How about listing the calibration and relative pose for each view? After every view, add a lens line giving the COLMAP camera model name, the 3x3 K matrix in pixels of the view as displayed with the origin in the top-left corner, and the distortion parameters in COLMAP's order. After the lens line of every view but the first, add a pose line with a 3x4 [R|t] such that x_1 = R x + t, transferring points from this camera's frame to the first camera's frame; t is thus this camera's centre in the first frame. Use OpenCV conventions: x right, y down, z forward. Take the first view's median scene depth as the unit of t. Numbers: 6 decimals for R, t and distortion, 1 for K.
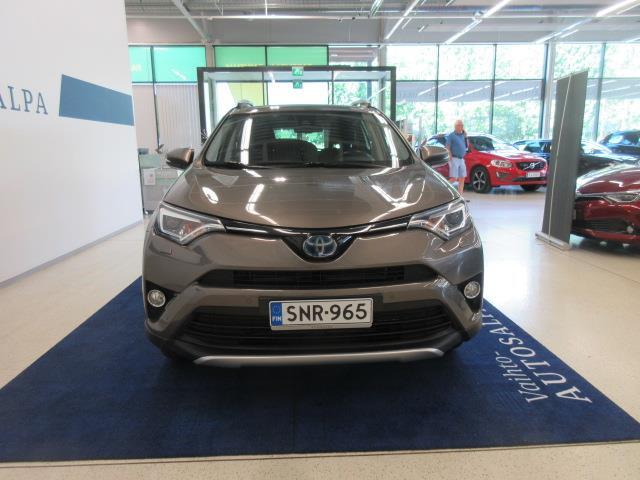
lens RADIAL K [[474.6, 0, 321.1], [0, 474.6, 242.8], [0, 0, 1]] dist [0.009528, -0.007661]
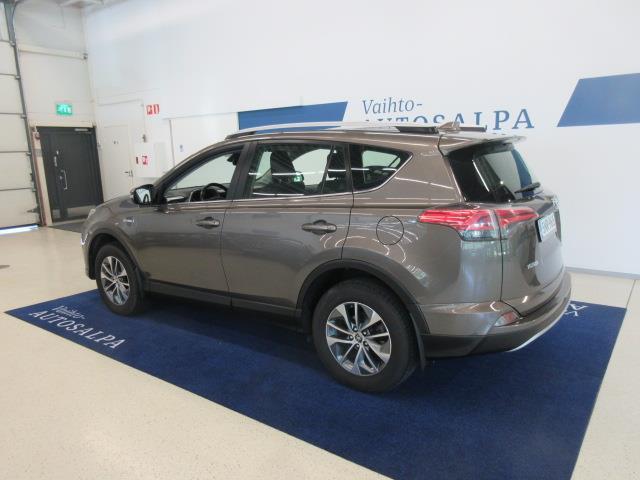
lens RADIAL K [[474.6, 0, 321.0], [0, 474.6, 238.2], [0, 0, 1]] dist [0.009528, -0.007661]
pose [[-0.632506, 0.176607, -0.754153, 1.035387], [-0.113863, 0.941880, 0.316065, -0.603700], [0.766141, 0.285783, -0.575636, 2.488611]]
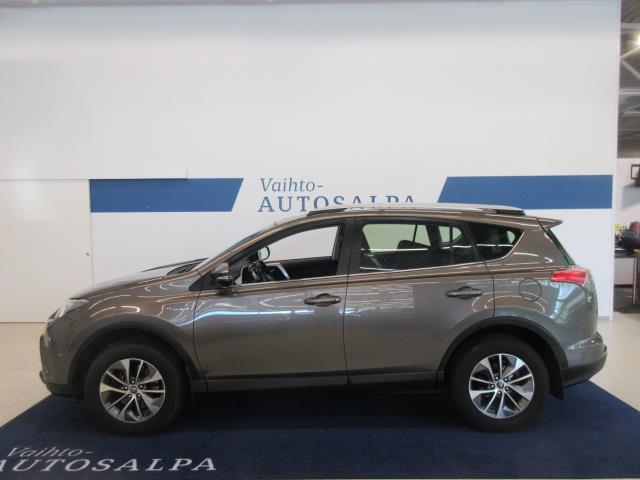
lens RADIAL K [[474.6, 0, 320.9], [0, 474.6, 243.1], [0, 0, 1]] dist [0.009528, -0.007661]
pose [[-0.056812, 0.068348, -0.996043, 1.456860], [-0.186344, 0.979397, 0.077835, -0.443029], [0.980841, 0.190029, -0.042905, 1.538712]]
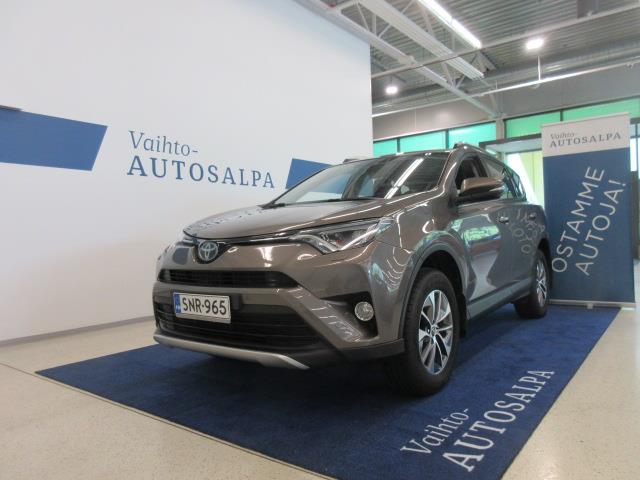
lens RADIAL K [[474.6, 0, 320.1], [0, 474.6, 242.2], [0, 0, 1]] dist [0.009528, -0.007661]
pose [[0.764519, -0.007079, -0.644562, 0.734920], [-0.101258, 0.986206, -0.130934, 0.083705], [0.636598, 0.165368, 0.753257, 0.187148]]
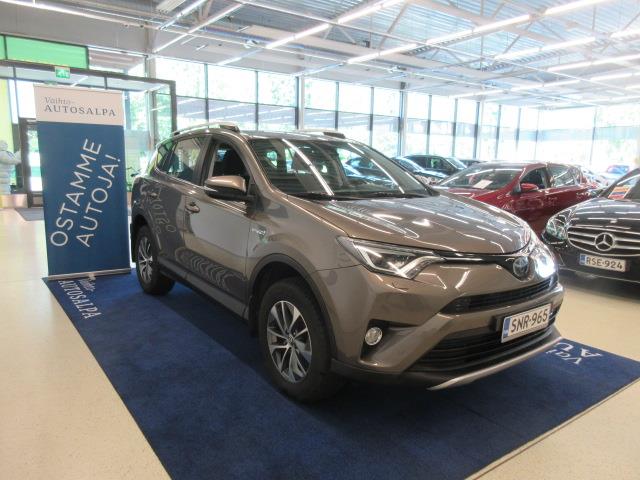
lens RADIAL K [[474.6, 0, 324.6], [0, 474.6, 242.2], [0, 0, 1]] dist [0.009528, -0.007661]
pose [[0.831455, -0.063232, 0.551983, -0.794664], [0.079472, 0.996822, -0.005518, -0.064916], [-0.549879, 0.048455, 0.833837, 0.187930]]
